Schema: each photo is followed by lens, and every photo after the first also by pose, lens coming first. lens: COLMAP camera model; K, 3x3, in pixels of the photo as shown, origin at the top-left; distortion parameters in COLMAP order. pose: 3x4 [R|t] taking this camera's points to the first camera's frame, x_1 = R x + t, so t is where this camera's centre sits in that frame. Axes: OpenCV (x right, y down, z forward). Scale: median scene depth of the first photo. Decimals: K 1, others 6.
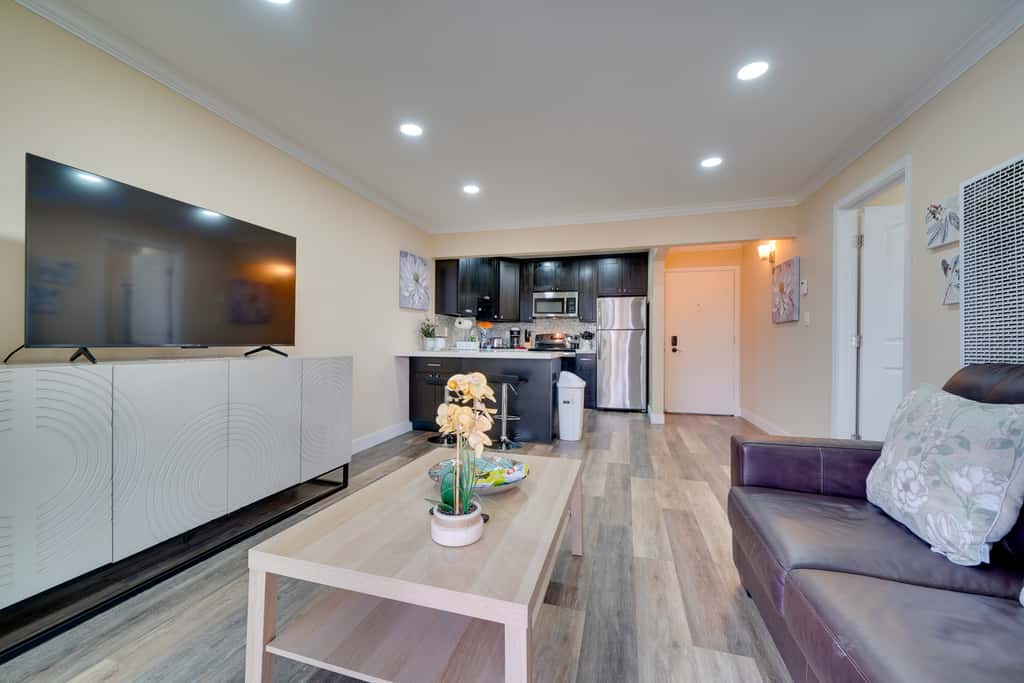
lens RADIAL K [[404.5, 0, 502.5], [0, 404.5, 343.7], [0, 0, 1]] dist [0.000018, -0.000011]
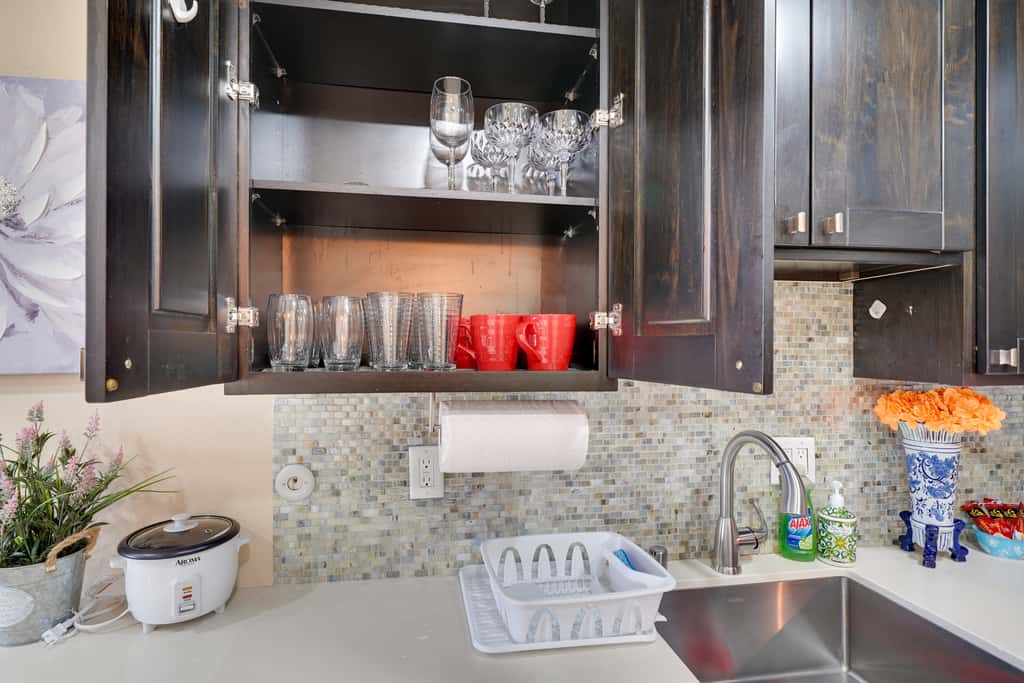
lens RADIAL K [[509.7, 0, 499.7], [0, 509.7, 345.0], [0, 0, 1]] dist [-0.001076, -0.000228]
pose [[0.431414, -0.007023, -0.902127, 0.061727], [-0.000240, 0.999969, -0.007900, -0.072397], [0.902154, 0.003625, 0.431399, 0.819287]]
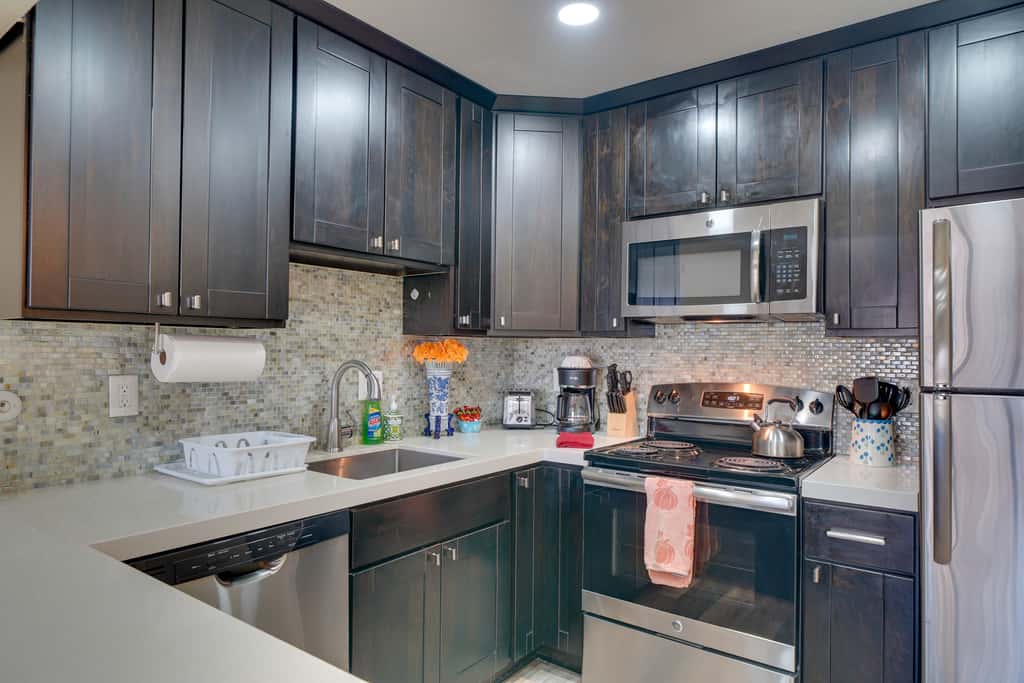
lens RADIAL K [[630.1, 0, 505.6], [0, 630.1, 342.6], [0, 0, 1]] dist [-0.002225, -0.000600]
pose [[0.935427, -0.001864, -0.353515, 0.156035], [-0.004411, 0.999847, -0.016944, -0.047614], [0.353492, 0.017409, 0.935276, 0.658598]]
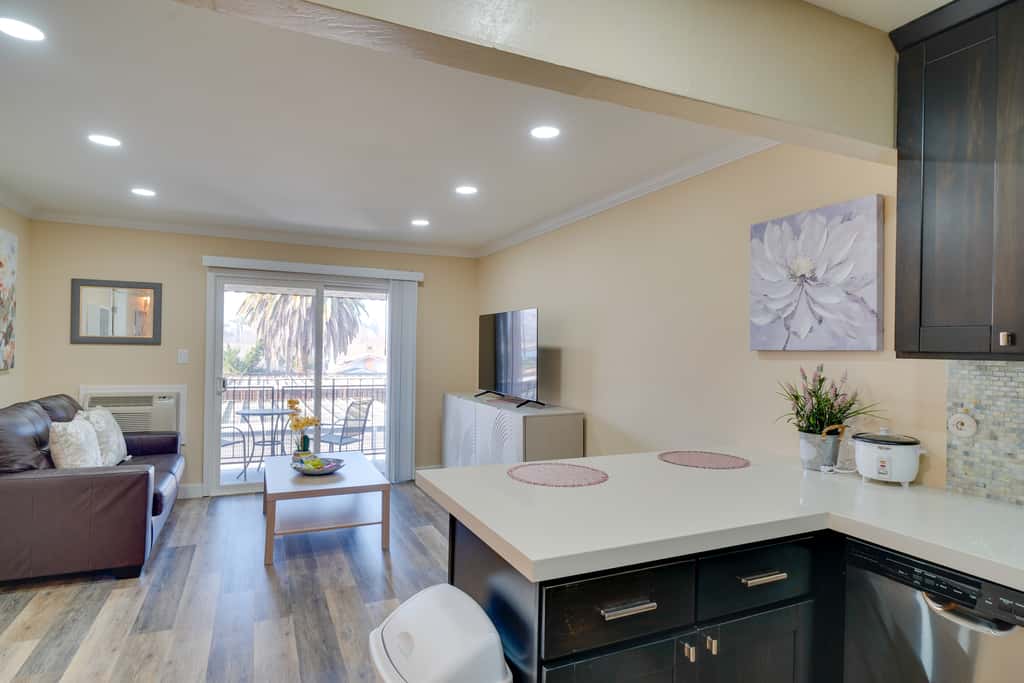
lens RADIAL K [[547.8, 0, 510.7], [0, 547.8, 345.6], [0, 0, 1]] dist [0.000744, -0.000039]
pose [[-0.750526, -0.022805, -0.660447, 0.247100], [-0.024785, 0.999673, -0.006353, -0.059893], [0.660376, 0.011602, -0.750845, 0.893401]]
